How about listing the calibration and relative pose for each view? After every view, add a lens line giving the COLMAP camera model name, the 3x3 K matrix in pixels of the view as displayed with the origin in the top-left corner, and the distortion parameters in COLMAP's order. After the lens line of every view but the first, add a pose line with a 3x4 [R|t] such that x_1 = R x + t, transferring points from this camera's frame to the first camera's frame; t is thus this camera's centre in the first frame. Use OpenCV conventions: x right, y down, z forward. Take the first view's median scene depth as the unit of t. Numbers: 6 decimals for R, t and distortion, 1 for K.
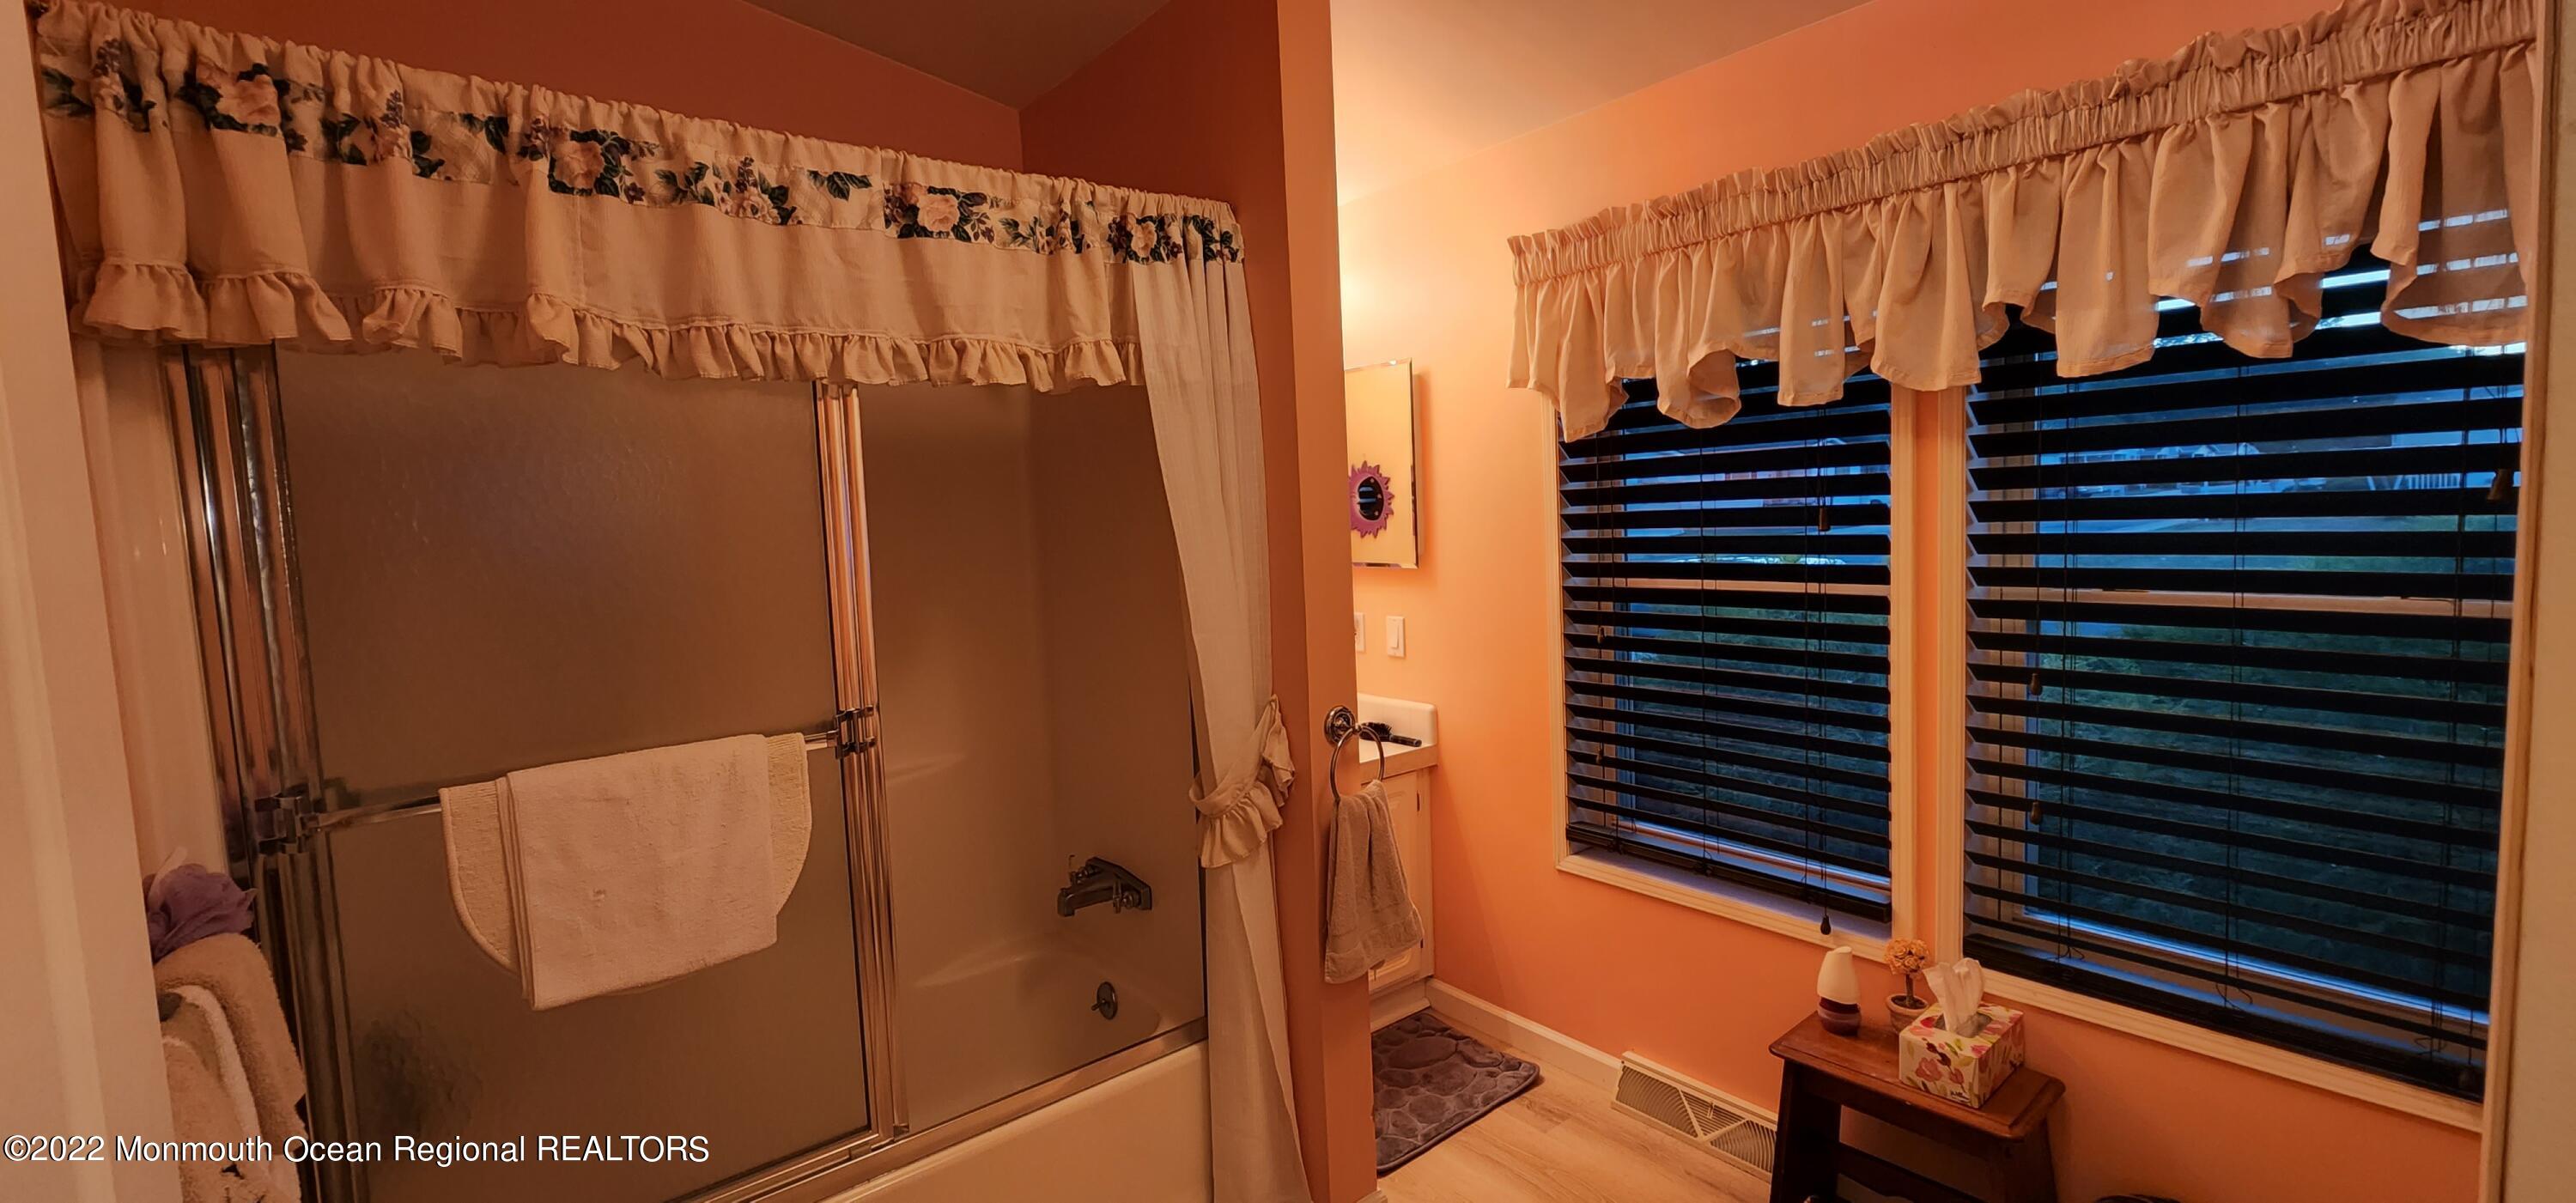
lens RADIAL K [[1036.6, 0, 1236.3], [0, 1036.6, 568.7], [0, 0, 1]] dist [-0.004385, -0.000618]
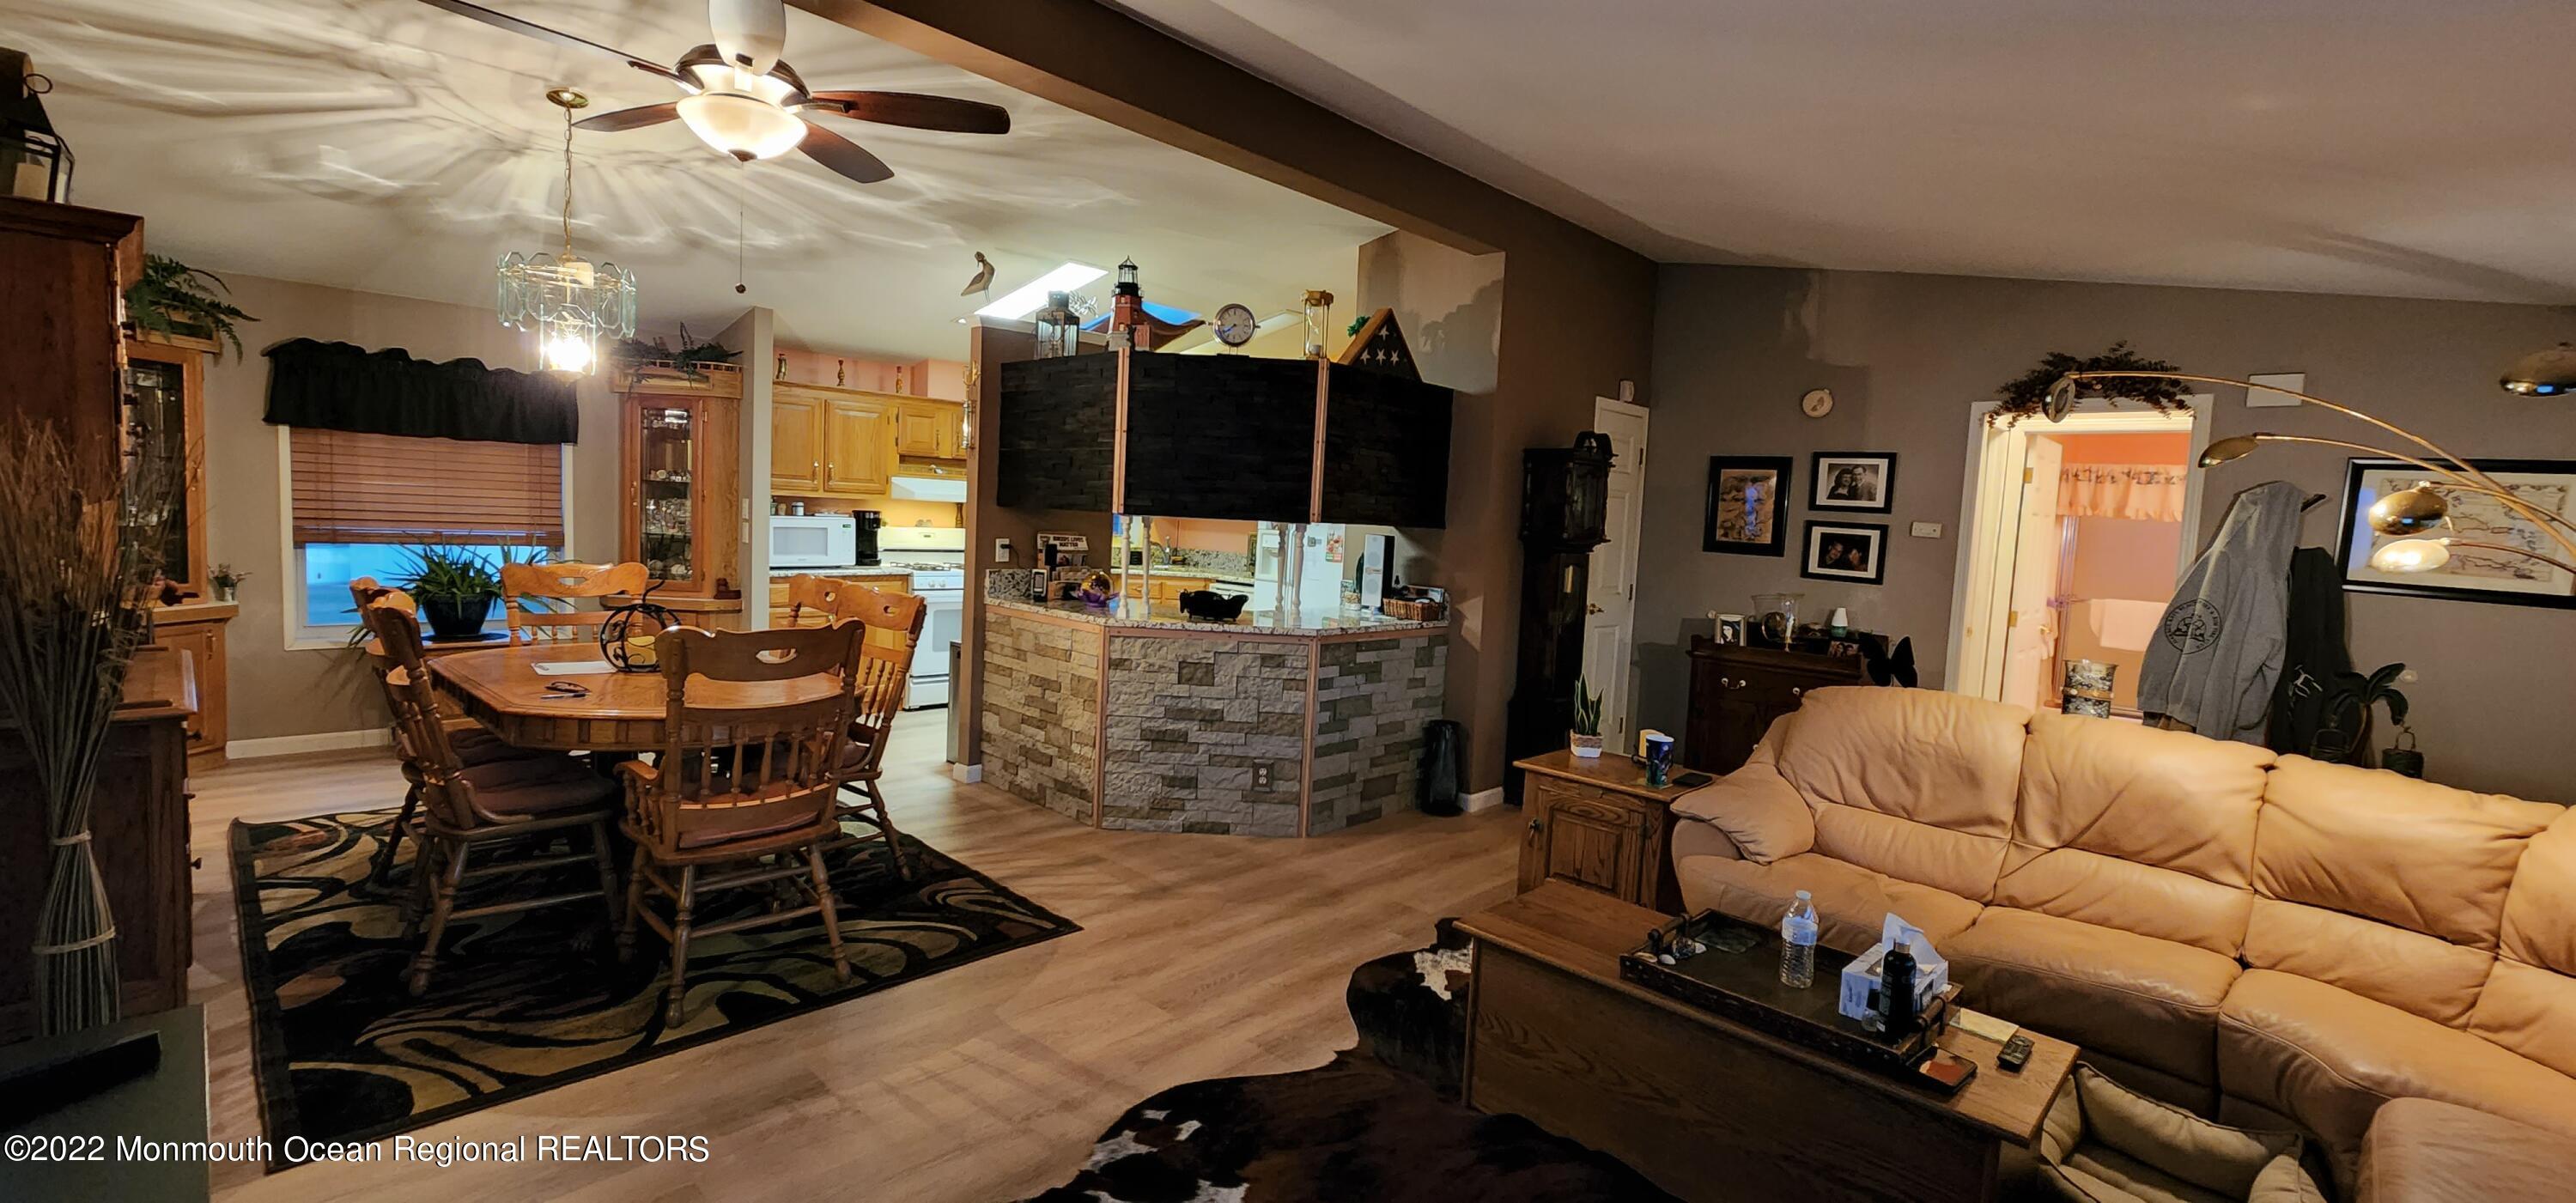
lens RADIAL K [[1036.6, 0, 1285.6], [0, 1036.6, 595.0], [0, 0, 1]] dist [-0.004385, -0.000618]
pose [[0.143961, 0.126846, -0.981420, 1.598141], [-0.126650, 0.985957, 0.108854, 0.059389], [0.981445, 0.108626, 0.158005, -1.622881]]
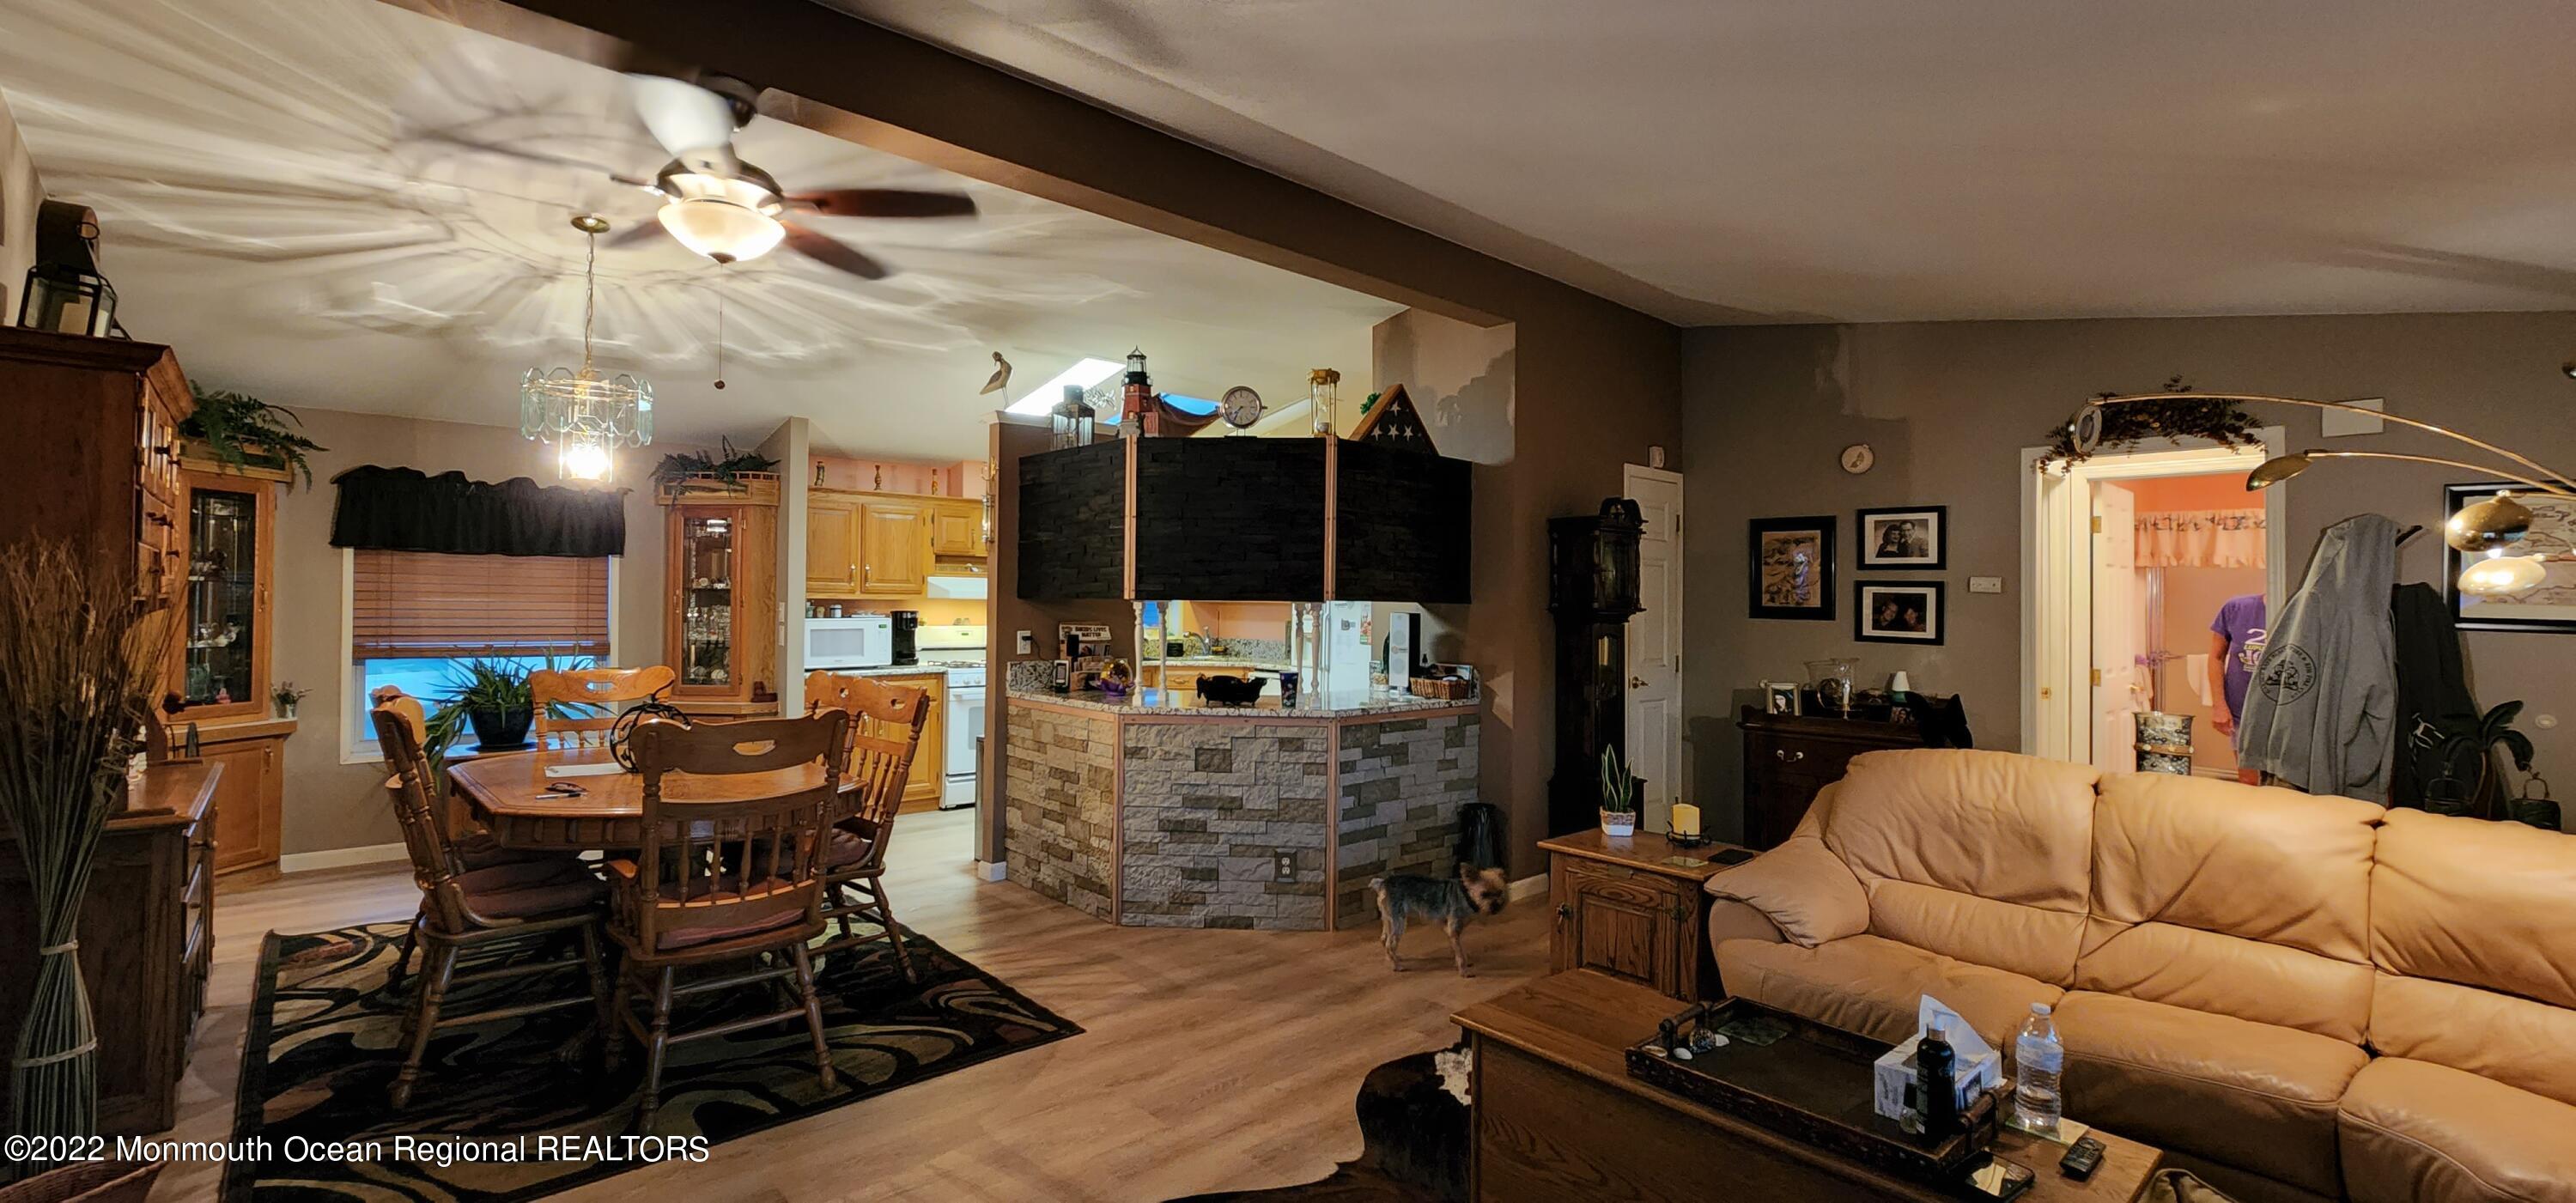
lens RADIAL K [[1036.6, 0, 1292.9], [0, 1036.6, 598.3], [0, 0, 1]] dist [-0.004385, -0.000618]
pose [[0.083254, 0.035099, -0.995910, 1.576694], [-0.085723, 0.995927, 0.027934, 0.073262], [0.992835, 0.083046, 0.085924, -1.537308]]
